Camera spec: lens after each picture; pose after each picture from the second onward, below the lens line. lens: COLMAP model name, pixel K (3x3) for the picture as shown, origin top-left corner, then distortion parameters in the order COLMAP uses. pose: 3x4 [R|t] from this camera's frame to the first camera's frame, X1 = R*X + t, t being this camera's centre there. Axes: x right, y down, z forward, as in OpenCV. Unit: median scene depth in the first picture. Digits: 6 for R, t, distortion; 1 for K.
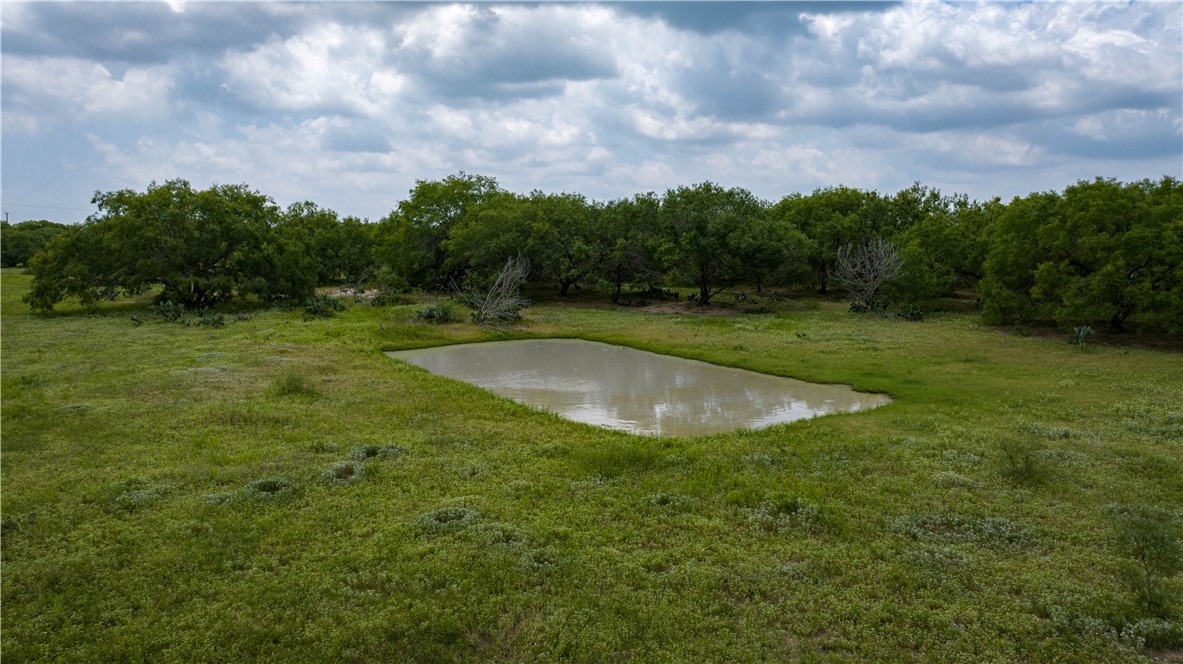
lens RADIAL K [[897.6, 0, 589.0], [0, 897.6, 335.4], [0, 0, 1]] dist [0.041848, 0.001932]
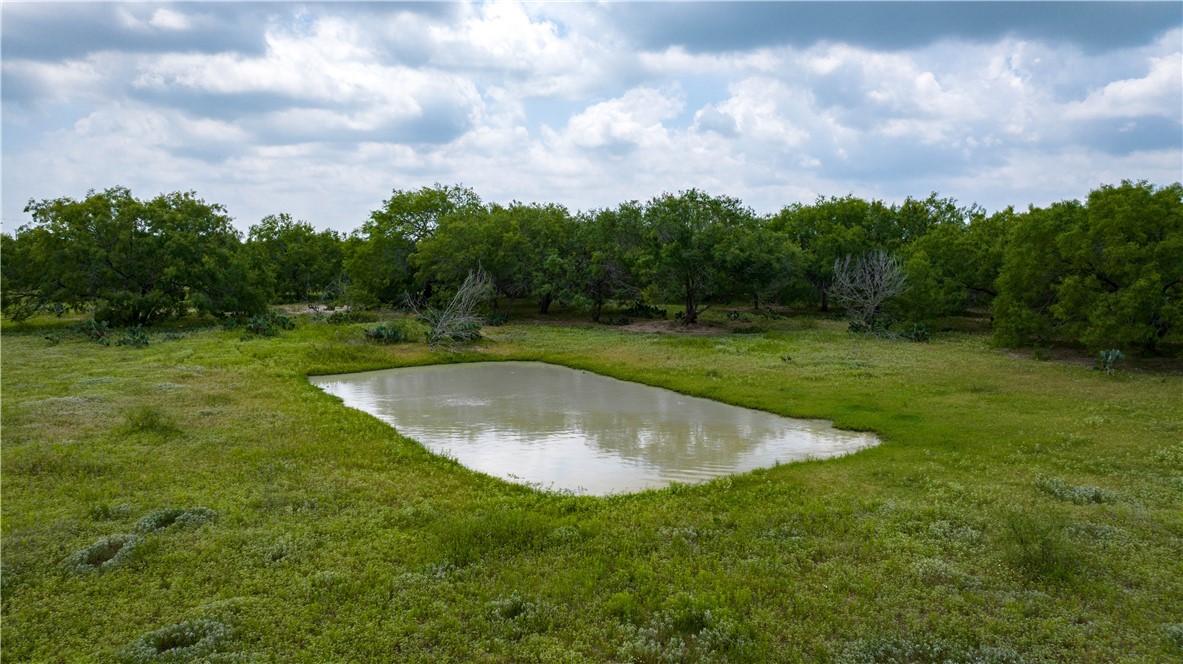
lens RADIAL K [[872.4, 0, 597.6], [0, 872.4, 326.7], [0, 0, 1]] dist [-0.004587, 0.078503]
pose [[0.999684, 0.002045, -0.025035, 0.060844], [-0.002767, 0.999580, -0.028831, -0.005249], [0.024966, 0.028891, 0.999271, 0.120981]]
